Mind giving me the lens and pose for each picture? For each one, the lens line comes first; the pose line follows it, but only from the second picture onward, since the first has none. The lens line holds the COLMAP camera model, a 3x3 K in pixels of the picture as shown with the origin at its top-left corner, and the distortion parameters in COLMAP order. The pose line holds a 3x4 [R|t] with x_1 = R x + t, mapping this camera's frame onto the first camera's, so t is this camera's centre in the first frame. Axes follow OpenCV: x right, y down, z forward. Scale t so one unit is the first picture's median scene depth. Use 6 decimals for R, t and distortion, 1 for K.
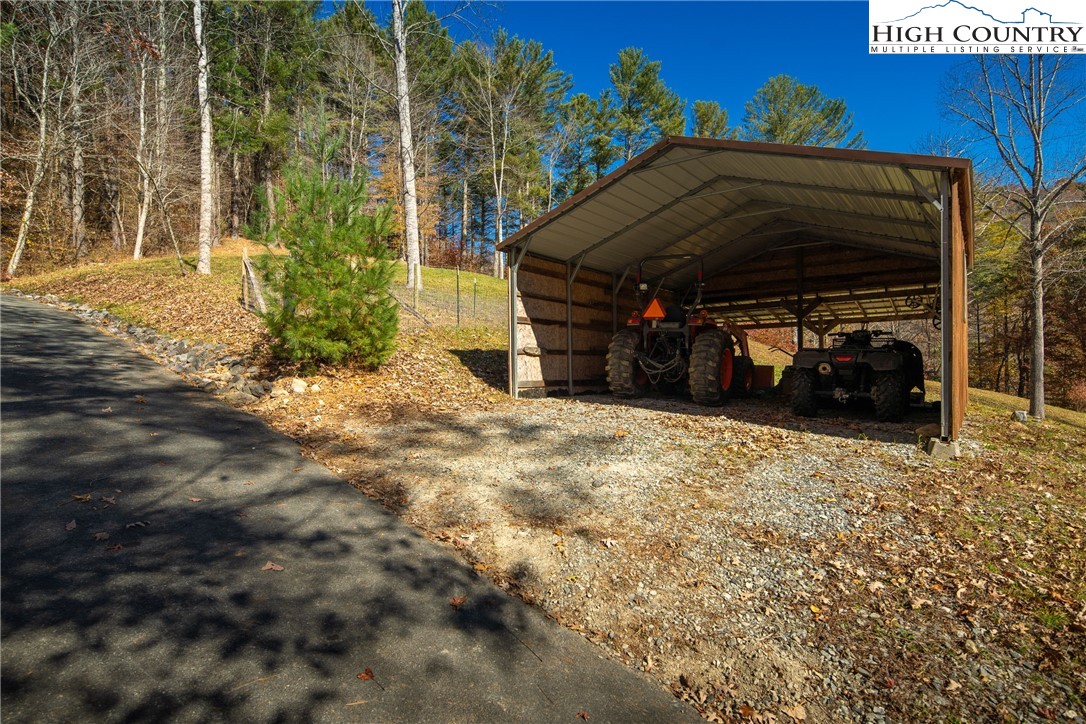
lens RADIAL K [[541.5, 0, 544.4], [0, 541.5, 367.5], [0, 0, 1]] dist [-0.000334, -0.000636]
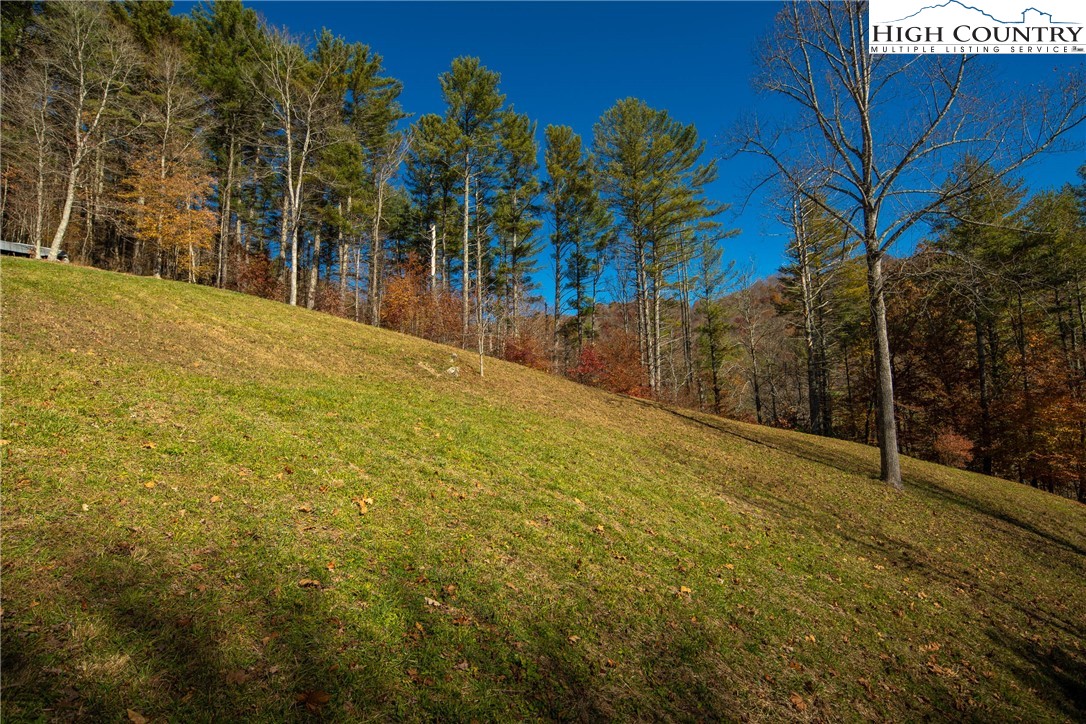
lens RADIAL K [[526.1, 0, 545.8], [0, 526.1, 364.4], [0, 0, 1]] dist [0.002058, -0.004868]
pose [[0.989857, 0.000814, 0.142066, 0.342922], [0.012658, 0.995501, -0.093903, 0.007254], [-0.141503, 0.094749, 0.985393, 0.344494]]
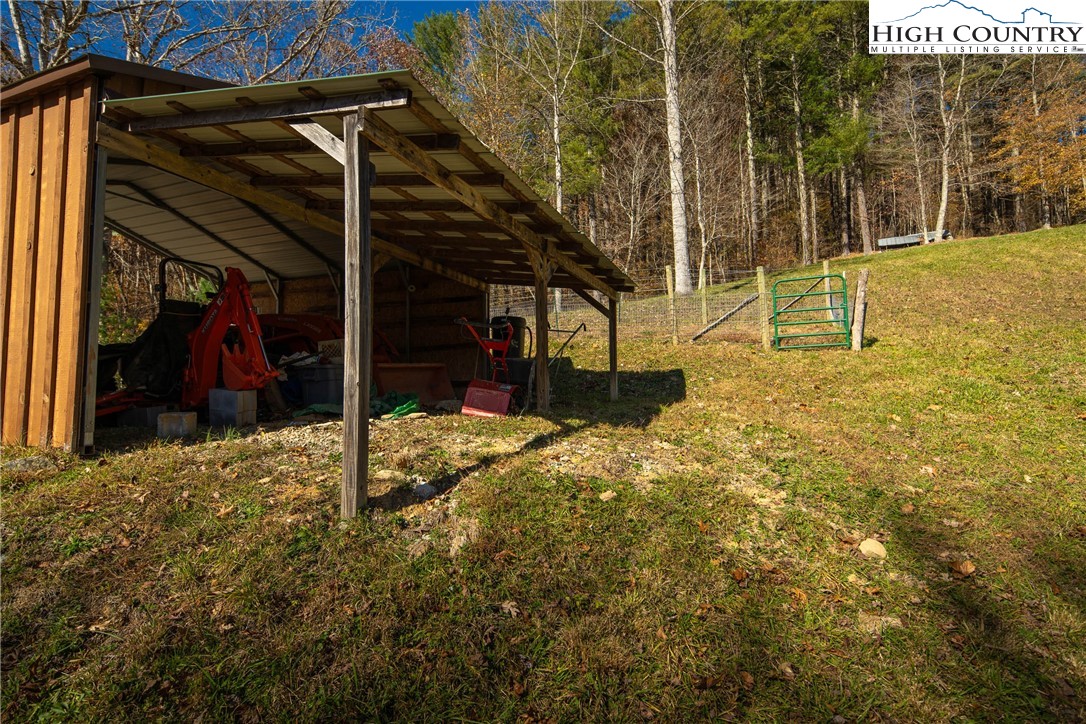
lens RADIAL K [[526.1, 0, 545.8], [0, 526.1, 364.4], [0, 0, 1]] dist [0.002058, -0.004868]
pose [[0.297948, -0.060777, -0.952645, 0.322428], [0.015337, 0.998147, -0.058884, 0.008164], [0.954459, 0.002934, 0.298328, 0.352531]]
